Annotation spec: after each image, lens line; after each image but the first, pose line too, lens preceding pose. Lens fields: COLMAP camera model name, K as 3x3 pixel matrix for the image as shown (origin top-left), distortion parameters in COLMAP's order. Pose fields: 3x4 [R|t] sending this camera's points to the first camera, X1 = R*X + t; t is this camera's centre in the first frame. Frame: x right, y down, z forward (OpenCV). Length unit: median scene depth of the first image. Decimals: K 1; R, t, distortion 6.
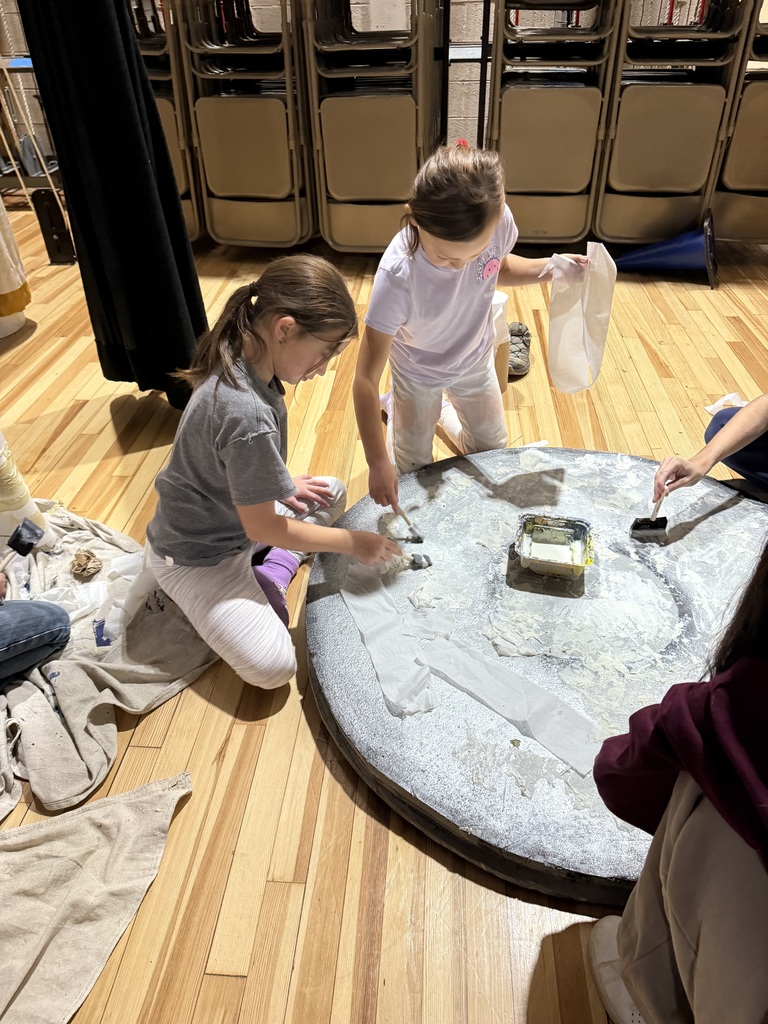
lens RADIAL K [[708.4, 0, 384.0], [0, 708.4, 512.0], [0, 0, 1]] dist [0.054001, -0.054042]
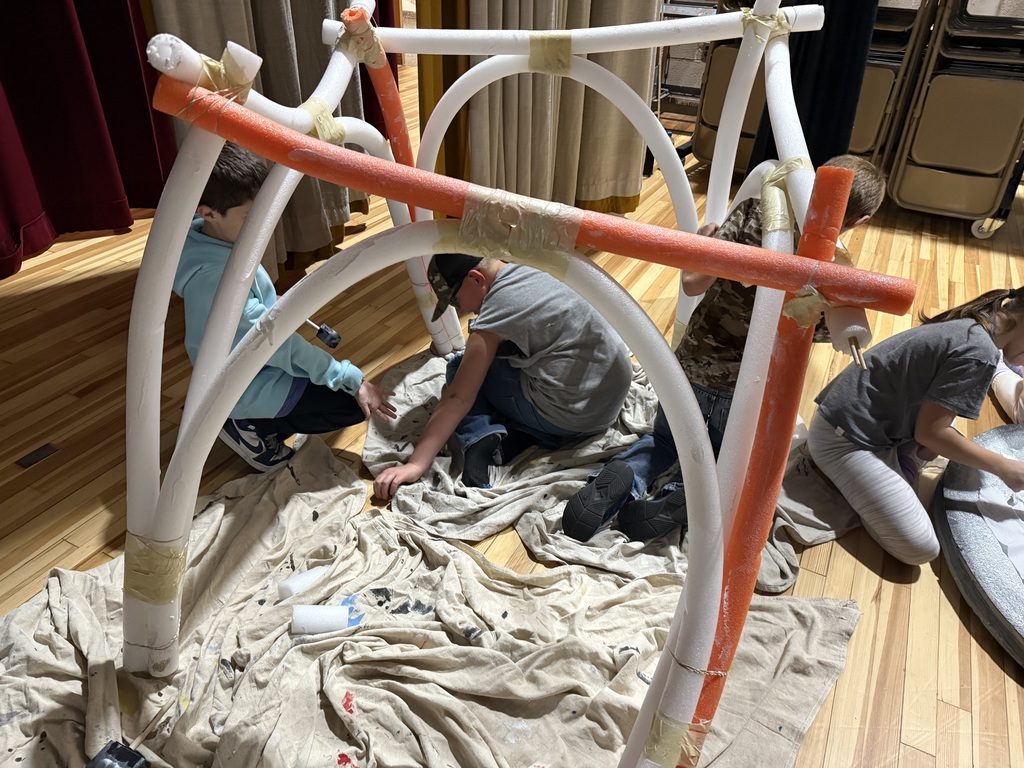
lens RADIAL K [[708.4, 0, 512.0], [0, 708.4, 384.0], [0, 0, 1]] dist [0.054001, -0.054042]
pose [[0.919888, 0.258021, -0.295348, -0.522770], [-0.274354, 0.961519, -0.014500, 0.163612], [0.280241, 0.094368, 0.955280, -0.415271]]
